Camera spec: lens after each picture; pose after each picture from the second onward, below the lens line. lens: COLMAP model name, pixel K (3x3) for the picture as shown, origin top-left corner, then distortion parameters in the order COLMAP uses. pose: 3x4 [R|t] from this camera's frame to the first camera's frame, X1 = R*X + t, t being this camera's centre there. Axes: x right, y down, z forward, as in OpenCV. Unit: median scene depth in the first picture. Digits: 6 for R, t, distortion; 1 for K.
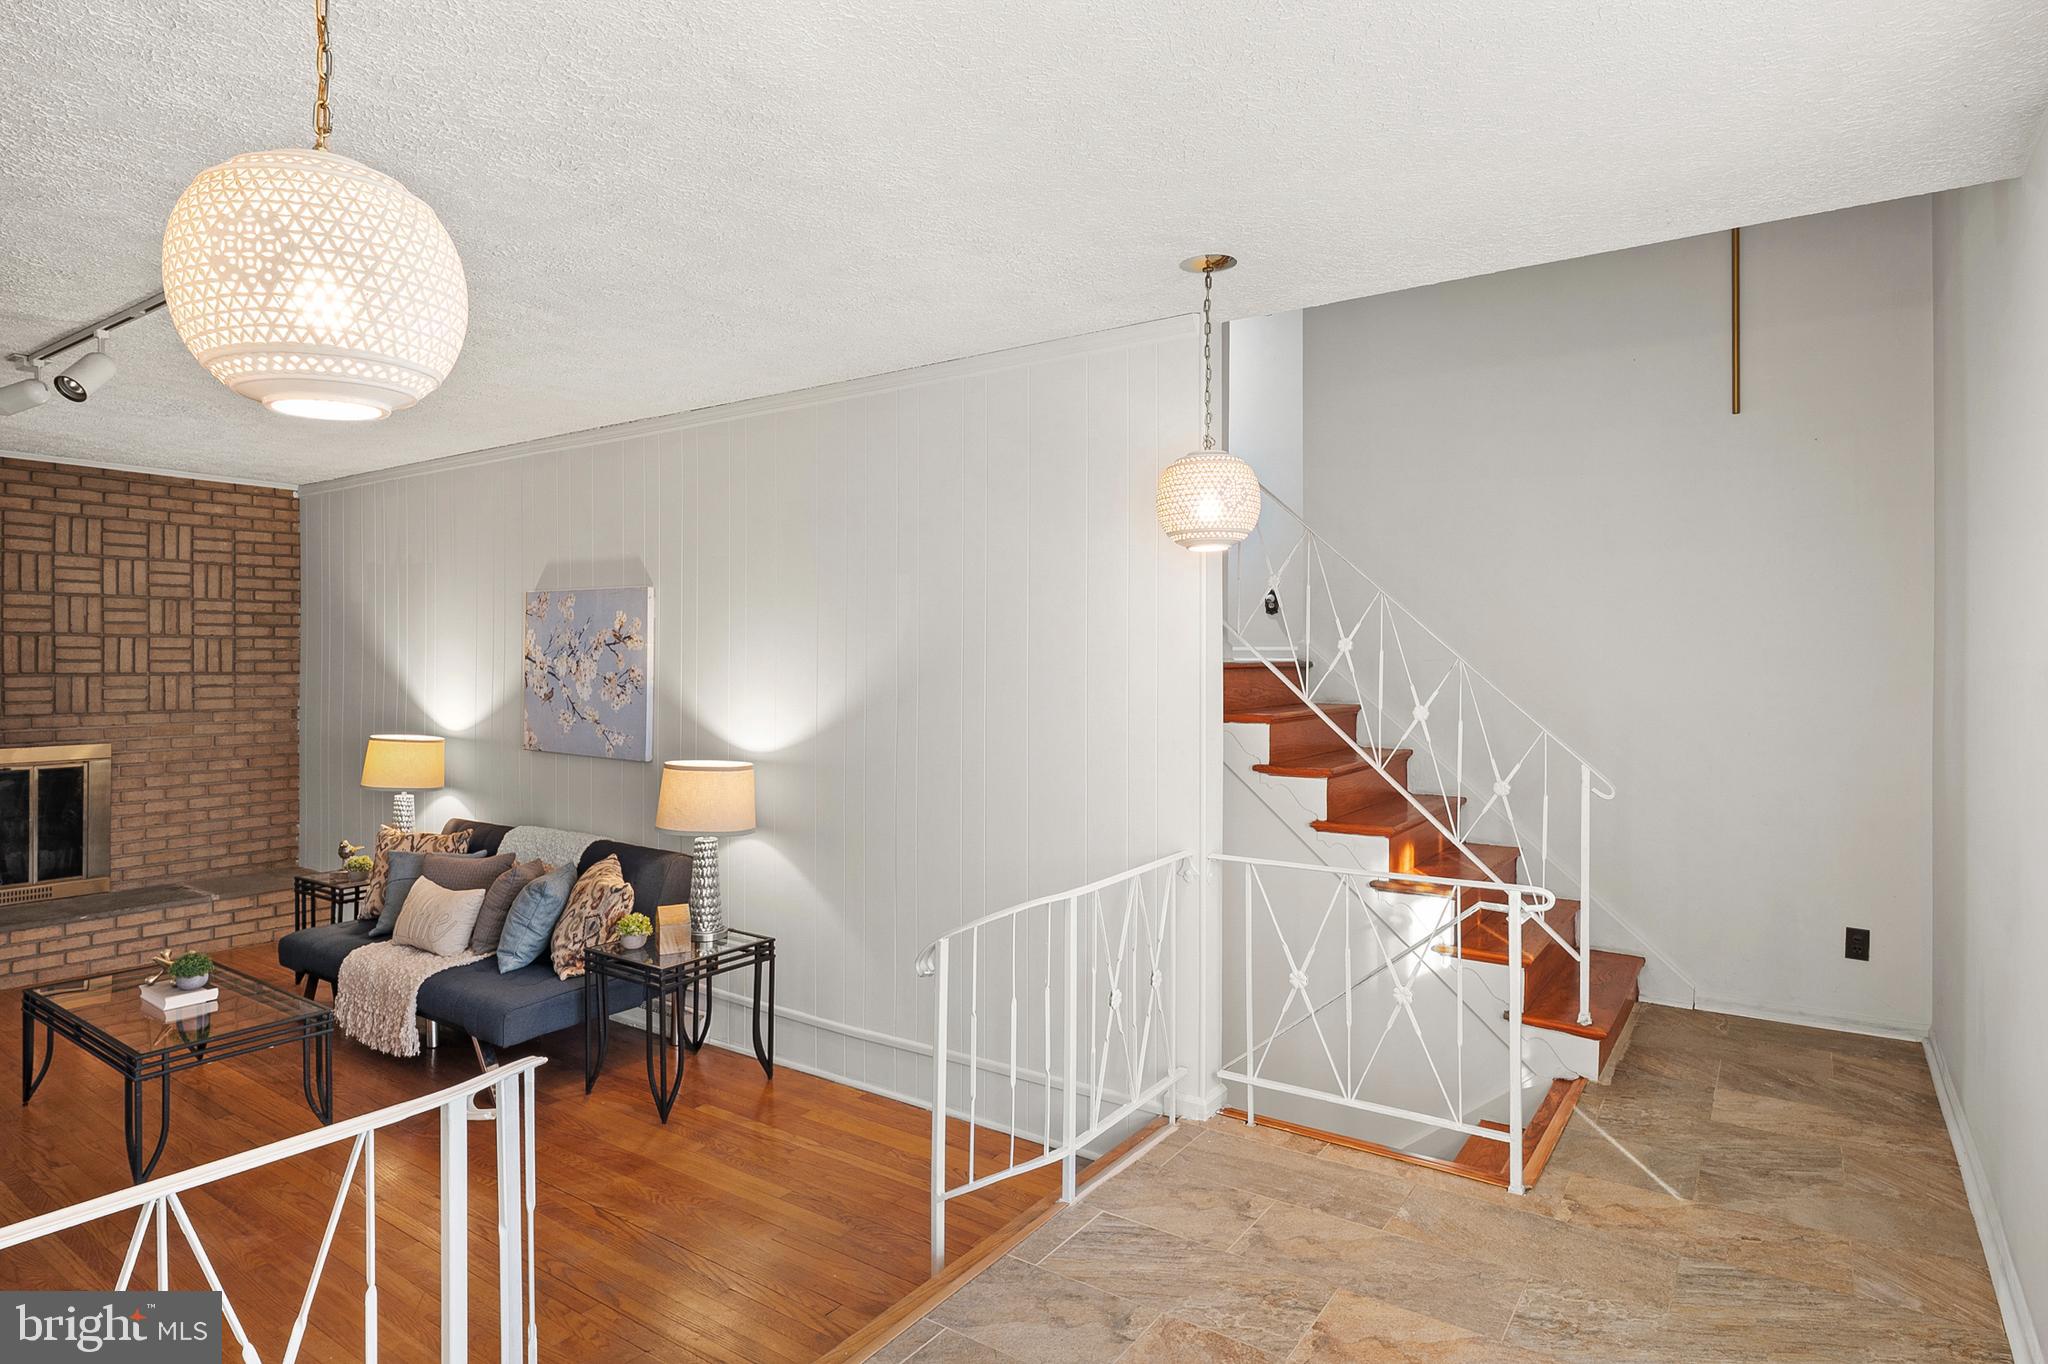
lens RADIAL K [[1119.6, 0, 1019.7], [0, 1119.6, 668.5], [0, 0, 1]] dist [0.005561, -0.008706]
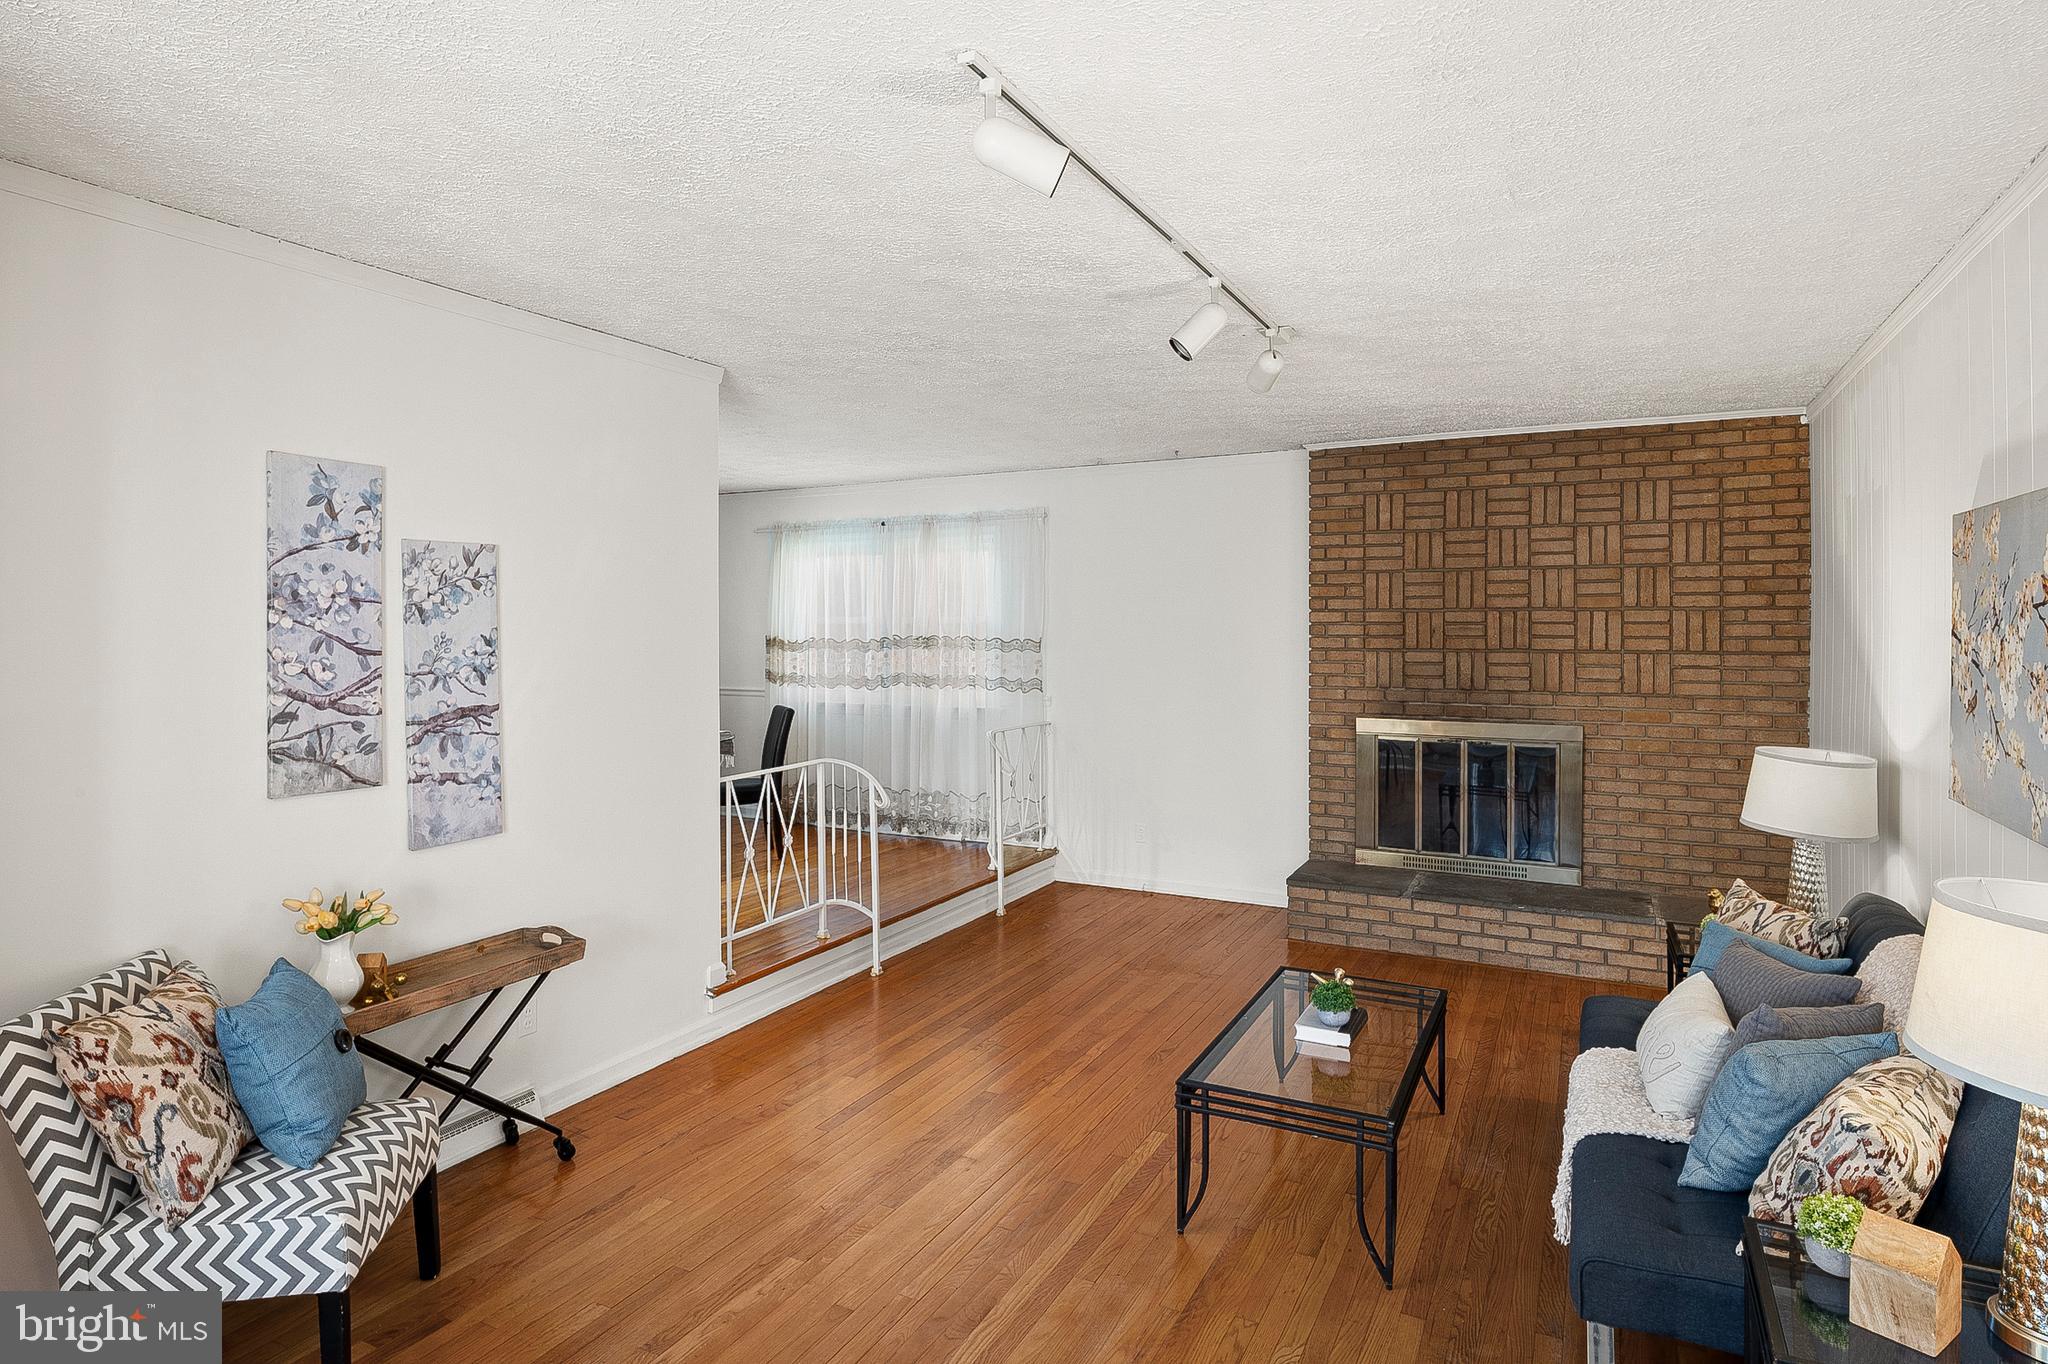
lens RADIAL K [[1119.6, 0, 1026.0], [0, 1119.6, 636.5], [0, 0, 1]] dist [0.005561, -0.008706]
pose [[0.134285, 0.003042, -0.990938, 0.041814], [-0.010689, 0.999942, 0.001621, -0.003667], [0.990885, 0.010374, 0.134310, 0.415845]]
